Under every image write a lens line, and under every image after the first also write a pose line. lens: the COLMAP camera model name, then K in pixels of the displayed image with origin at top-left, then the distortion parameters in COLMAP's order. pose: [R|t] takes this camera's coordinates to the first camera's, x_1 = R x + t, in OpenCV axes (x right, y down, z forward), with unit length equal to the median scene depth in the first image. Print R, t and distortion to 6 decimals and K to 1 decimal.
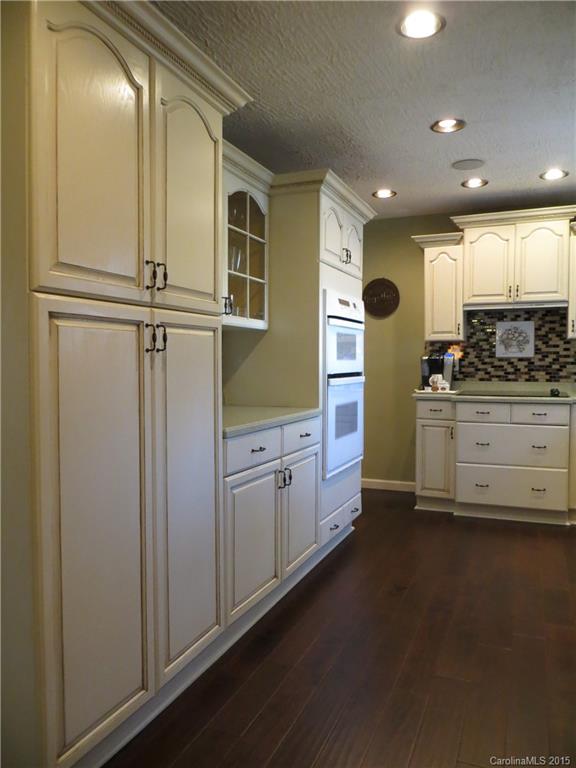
lens RADIAL K [[578.9, 0, 287.9], [0, 578.9, 381.5], [0, 0, 1]] dist [-0.034692, 0.009280]
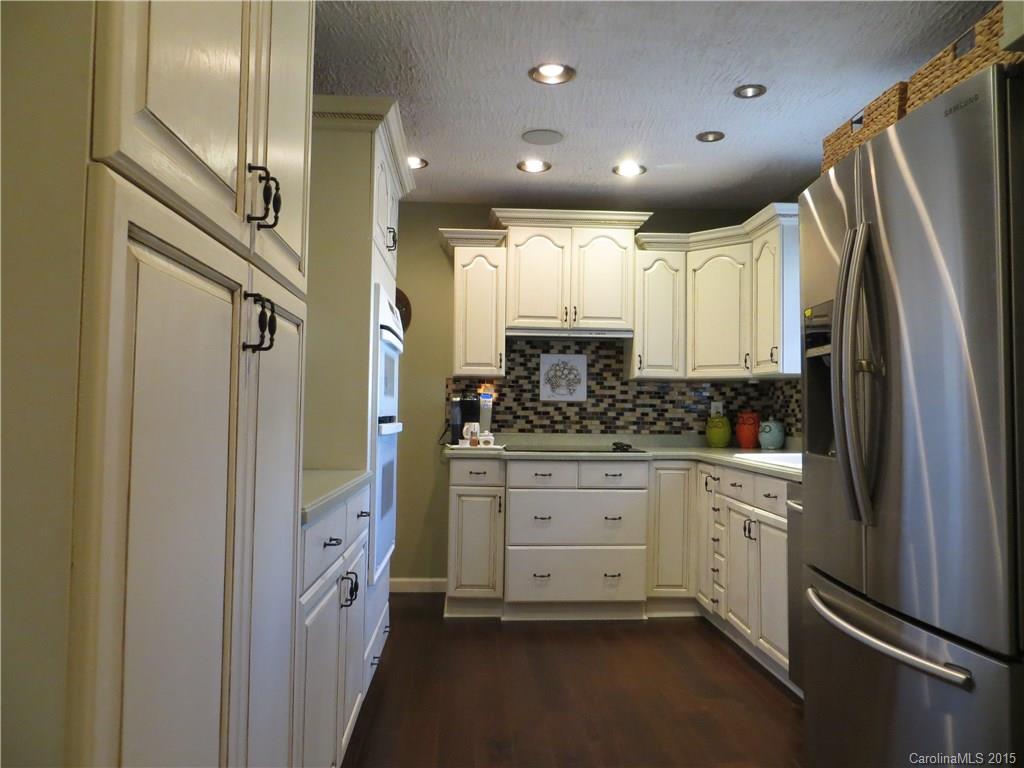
lens RADIAL K [[771.9, 0, 512.2], [0, 771.9, 386.0], [0, 0, 1]] dist [-0.034692, 0.009280]
pose [[0.895297, 0.029800, 0.444471, -0.128413], [0.001536, 0.997548, -0.069975, 0.009750], [-0.445466, 0.063331, 0.893056, 0.128357]]
